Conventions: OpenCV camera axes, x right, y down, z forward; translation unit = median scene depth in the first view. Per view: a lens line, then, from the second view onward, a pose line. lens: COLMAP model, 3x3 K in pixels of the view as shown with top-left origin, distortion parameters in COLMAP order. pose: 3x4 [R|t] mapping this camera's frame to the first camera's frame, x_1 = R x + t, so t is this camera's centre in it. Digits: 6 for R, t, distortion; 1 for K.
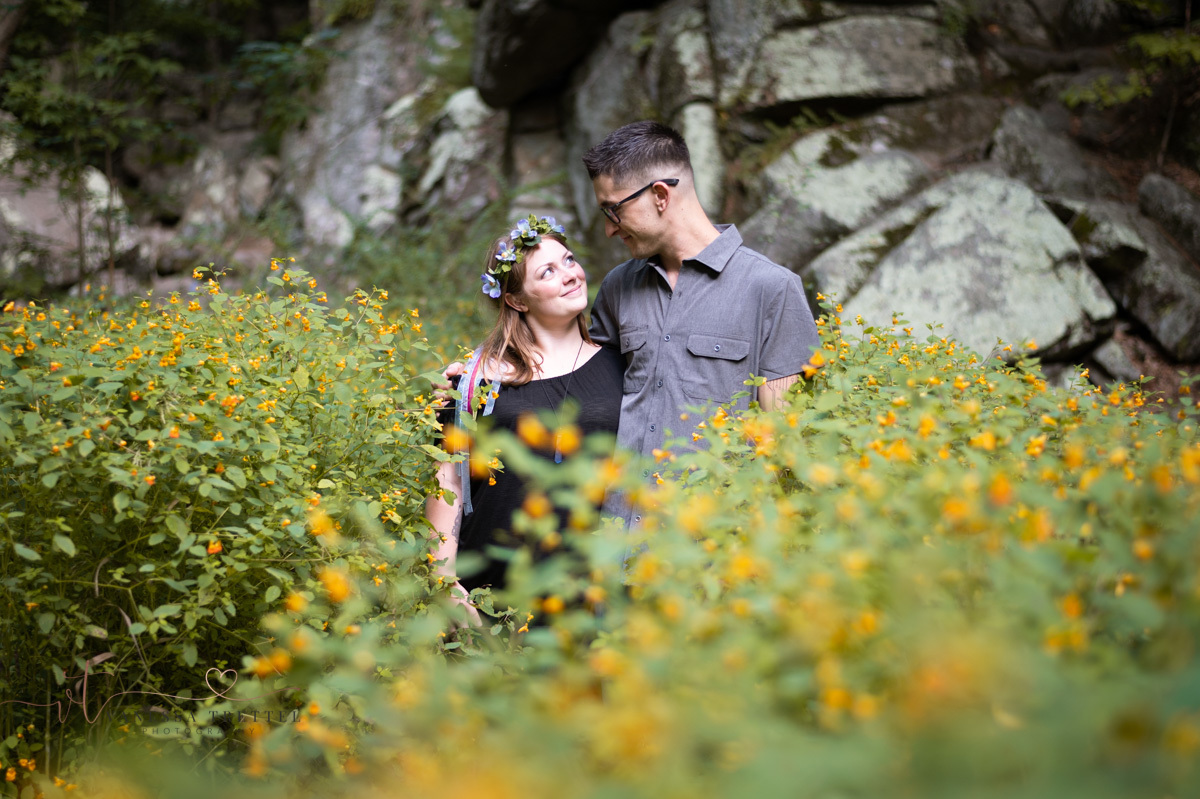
lens RADIAL K [[2158.9, 0, 600.0], [0, 2158.9, 399.5], [0, 0, 1]] dist [-0.010485, -0.052209]
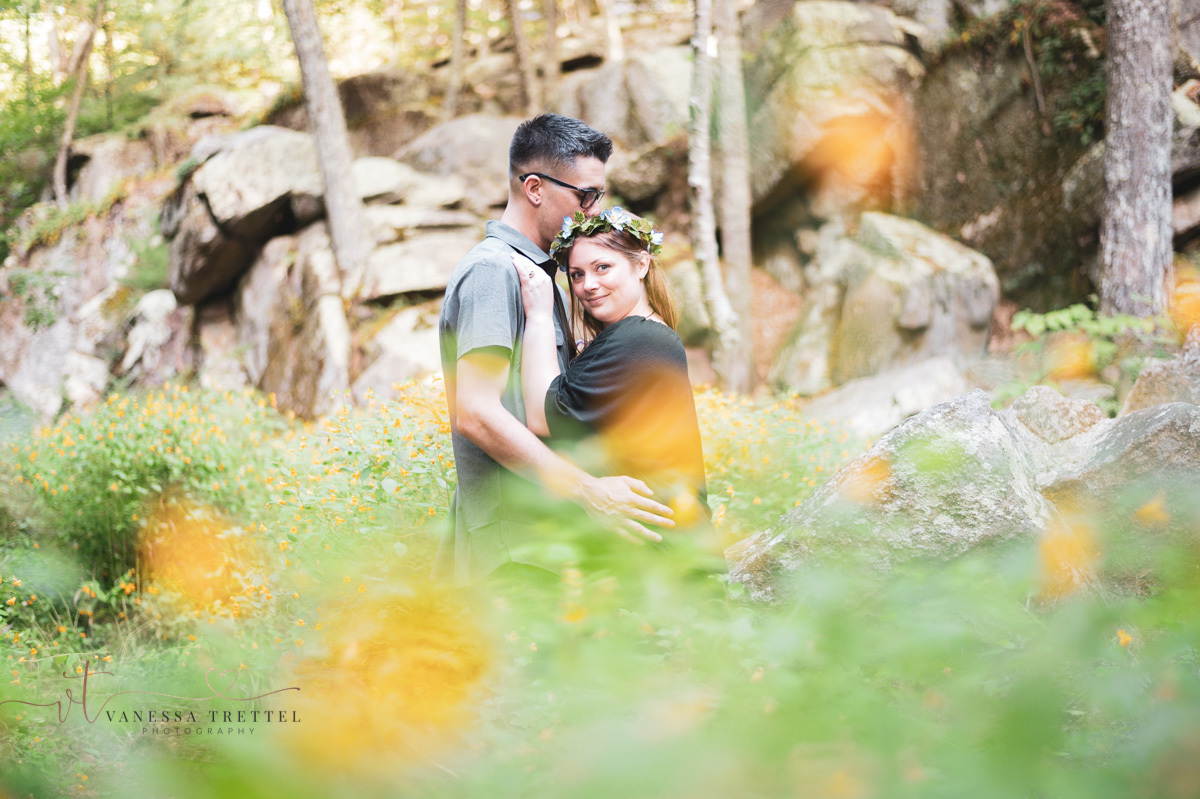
lens RADIAL K [[1728.9, 0, 620.2], [0, 1728.9, 395.3], [0, 0, 1]] dist [0.015911, 0.021399]
pose [[0.971700, -0.061034, 0.228196, -0.035283], [0.077801, 0.994834, -0.065209, 0.026815], [-0.223037, 0.081118, 0.971429, -0.218106]]
